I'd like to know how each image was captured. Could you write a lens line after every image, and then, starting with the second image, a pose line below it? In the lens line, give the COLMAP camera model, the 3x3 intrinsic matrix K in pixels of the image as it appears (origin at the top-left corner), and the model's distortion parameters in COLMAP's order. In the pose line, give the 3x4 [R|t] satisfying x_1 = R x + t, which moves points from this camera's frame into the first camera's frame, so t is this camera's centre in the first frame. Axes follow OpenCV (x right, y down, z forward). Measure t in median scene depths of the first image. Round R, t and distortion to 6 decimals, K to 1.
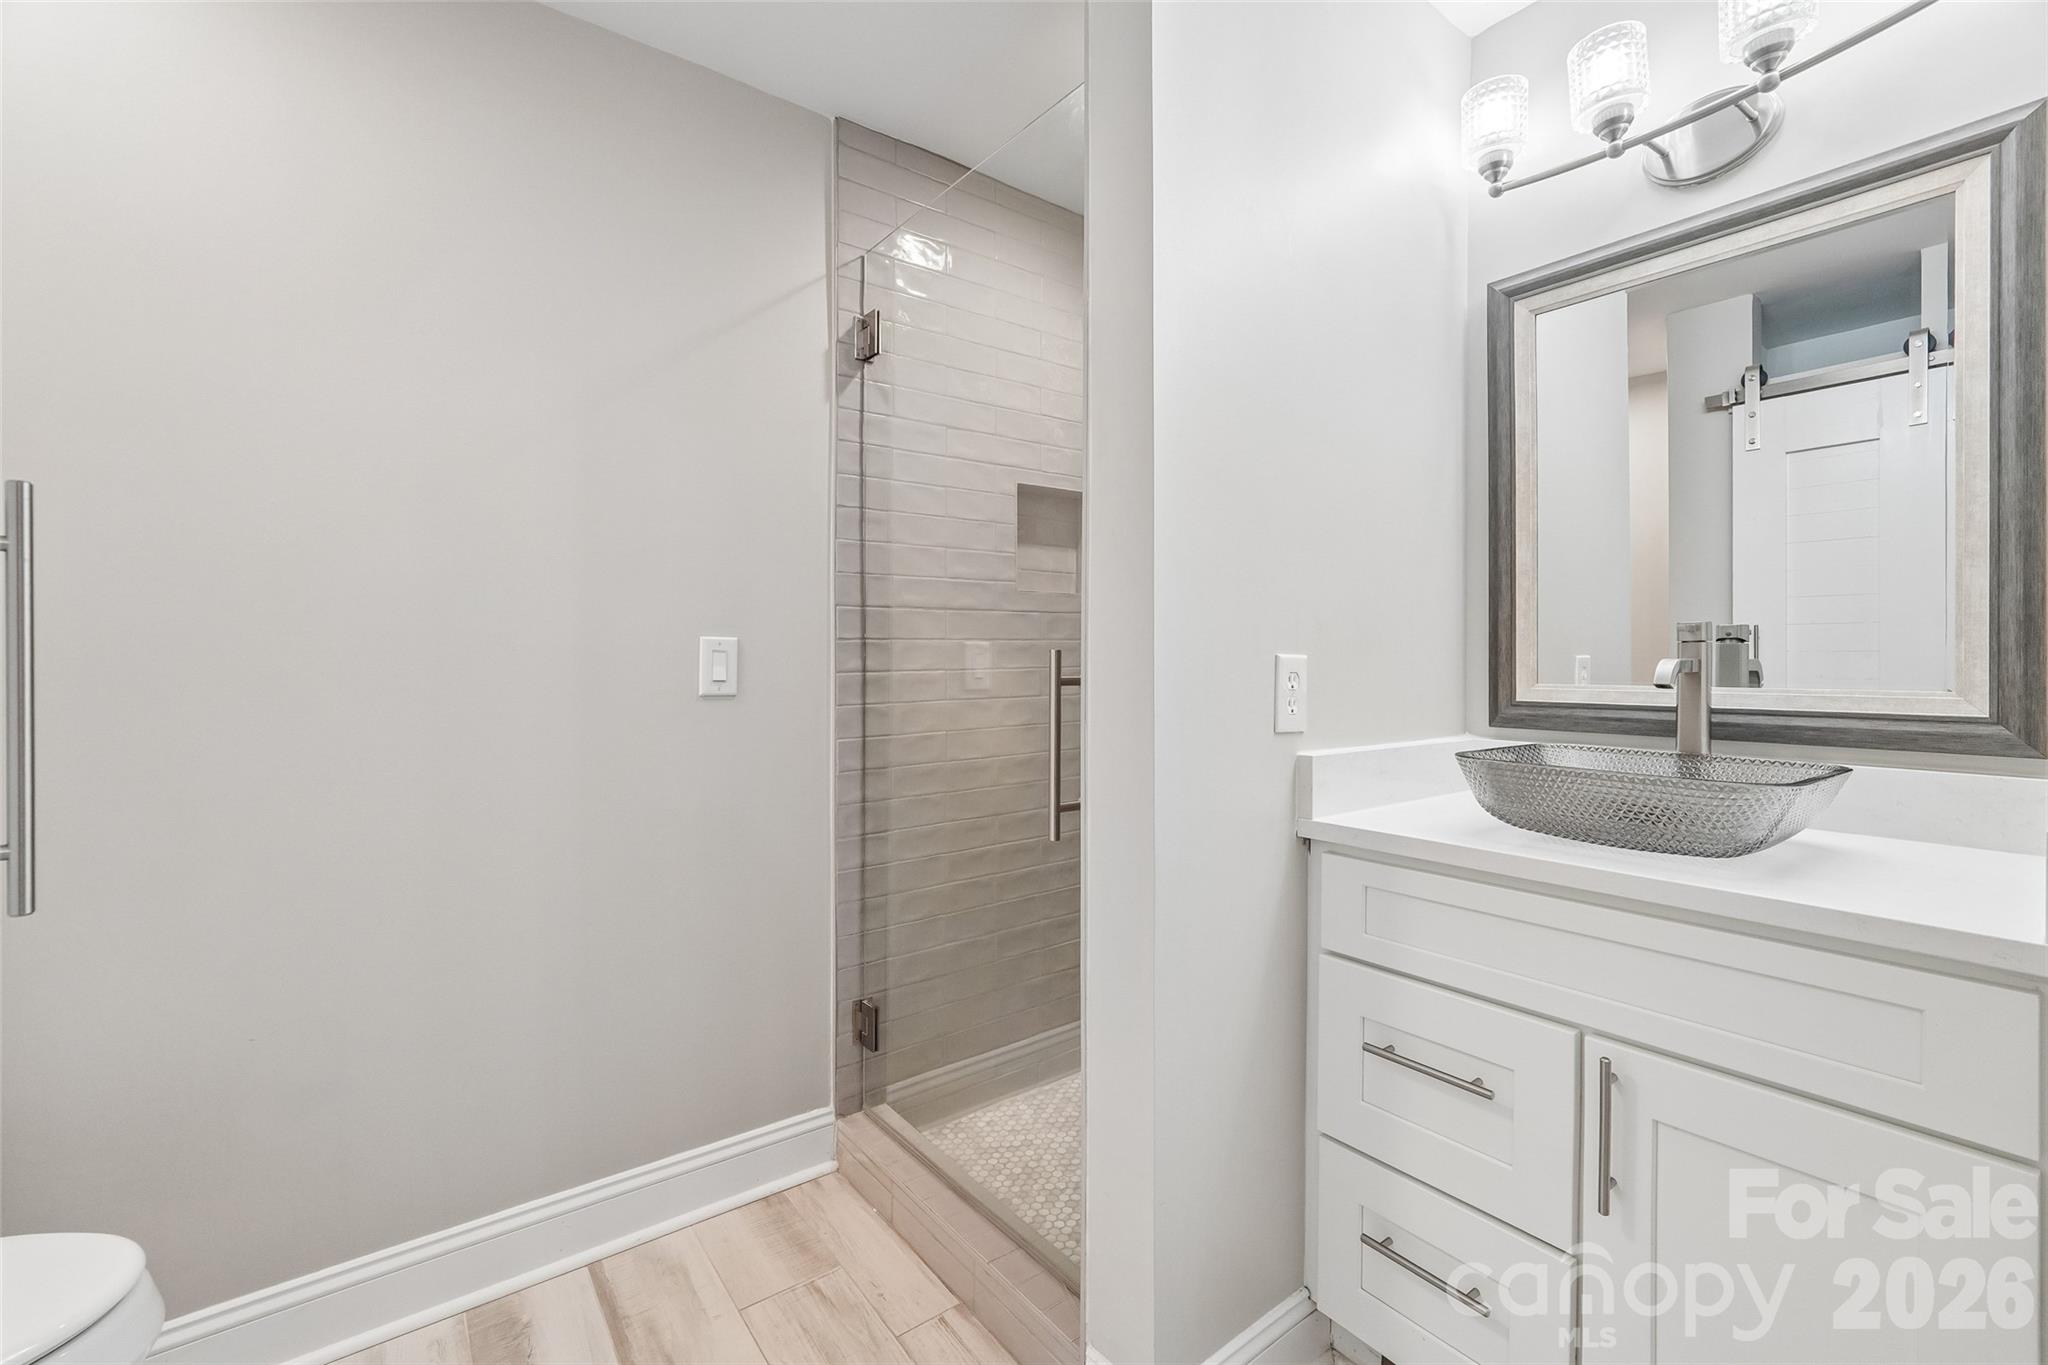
lens RADIAL K [[863.5, 0, 1026.7], [0, 863.5, 673.7], [0, 0, 1]] dist [-0.017355, 0.006459]
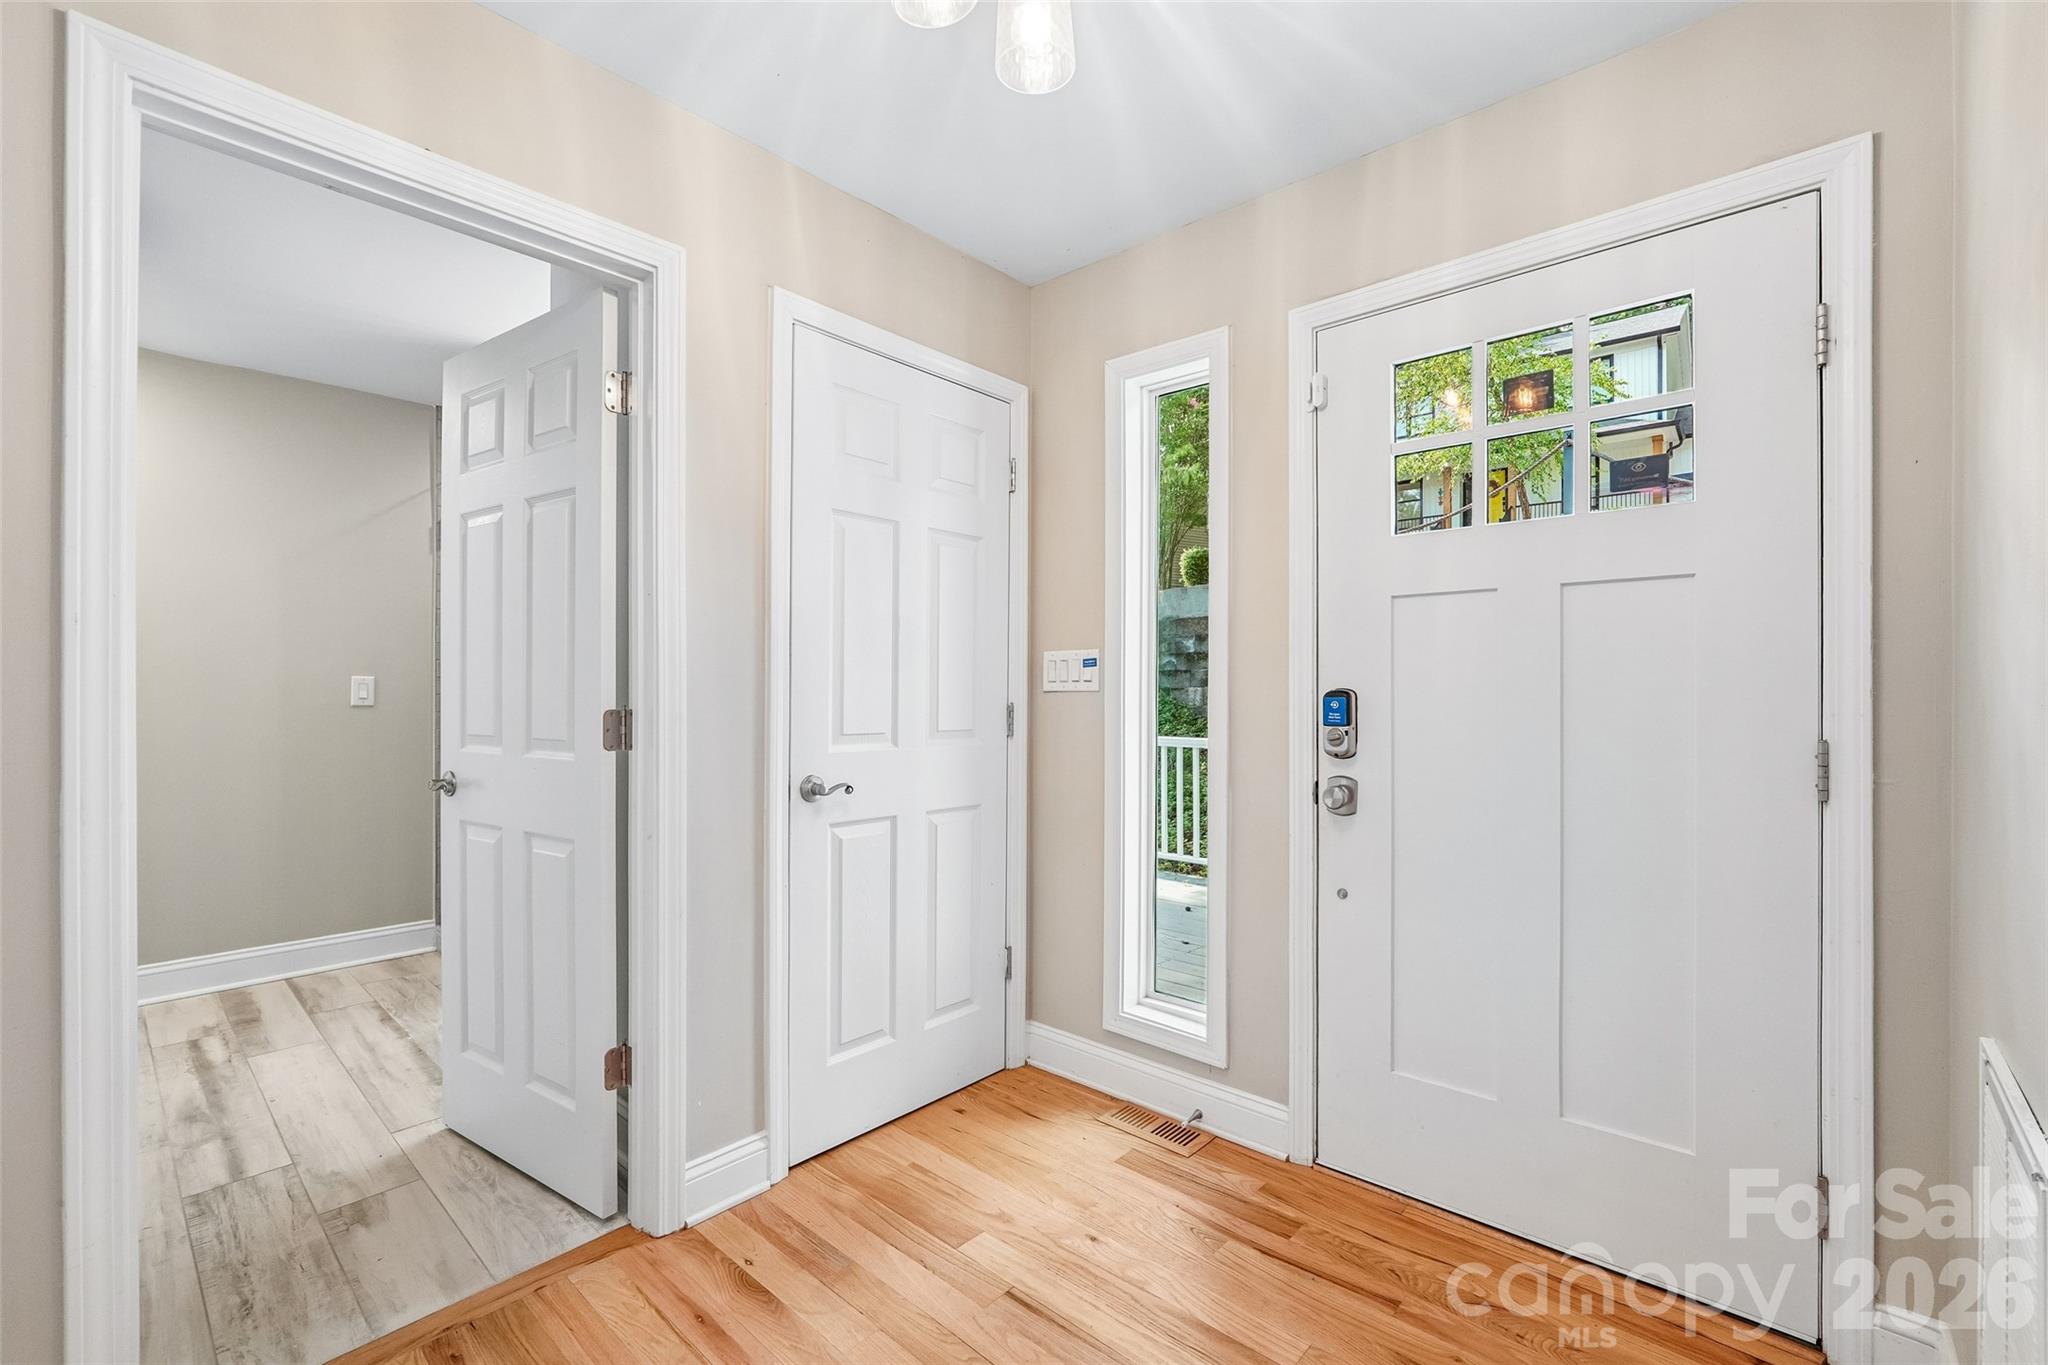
lens RADIAL K [[863.5, 0, 1023.4], [0, 863.5, 689.3], [0, 0, 1]] dist [-0.017355, 0.006459]
pose [[0.983218, 0.001388, 0.182430, 0.802785], [-0.000194, 0.999978, -0.006561, -0.000541], [-0.182435, 0.006415, 0.983197, -1.265322]]
